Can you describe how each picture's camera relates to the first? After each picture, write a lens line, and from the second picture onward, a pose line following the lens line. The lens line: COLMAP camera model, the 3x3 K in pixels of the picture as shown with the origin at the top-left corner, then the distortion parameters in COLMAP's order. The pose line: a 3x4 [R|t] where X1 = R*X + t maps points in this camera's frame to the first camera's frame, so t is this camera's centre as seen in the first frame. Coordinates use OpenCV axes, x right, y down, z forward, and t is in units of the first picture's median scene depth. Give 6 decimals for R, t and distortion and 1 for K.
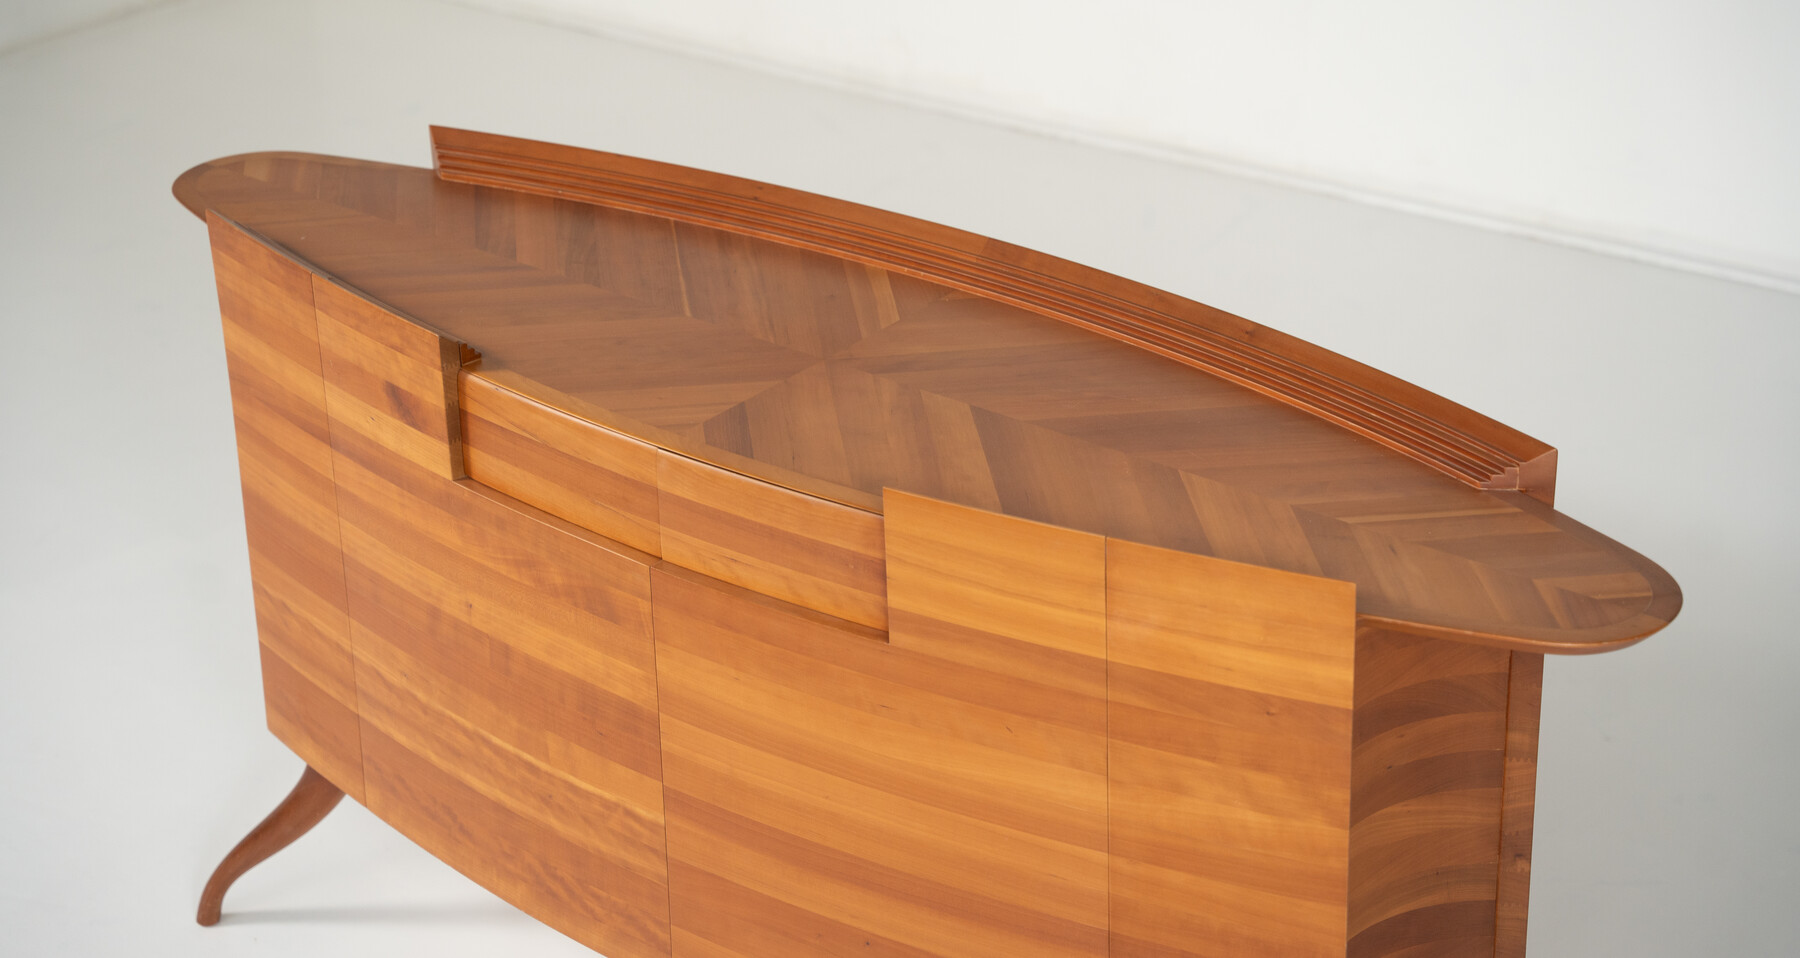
lens RADIAL K [[3480.2, 0, 843.4], [0, 3480.2, 463.0], [0, 0, 1]] dist [0.261581, 0.000000]
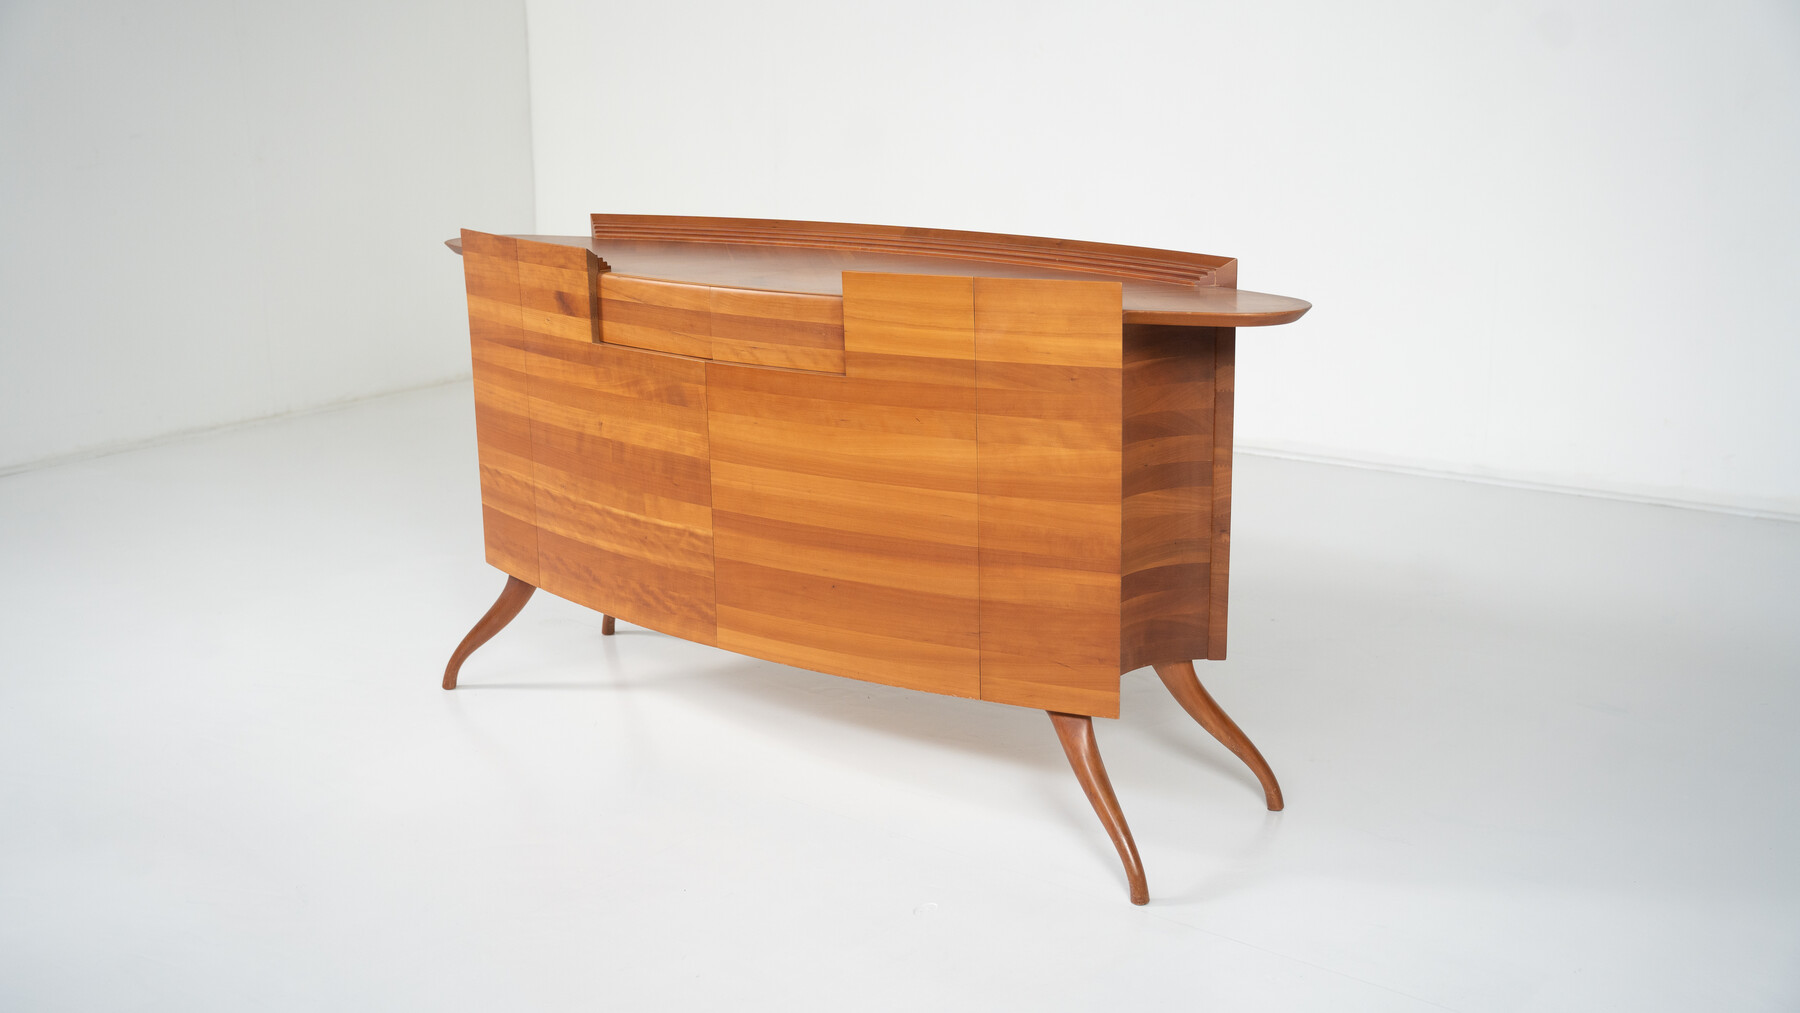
lens RADIAL K [[1853.9, 0, 911.2], [0, 1853.9, 508.1], [0, 0, 1]] dist [-0.013337, 0.000000]
pose [[0.999646, 0.005746, 0.025974, 0.021438], [-0.000288, 0.978672, -0.205427, 0.292315], [-0.026600, 0.205347, 0.978328, 0.146494]]
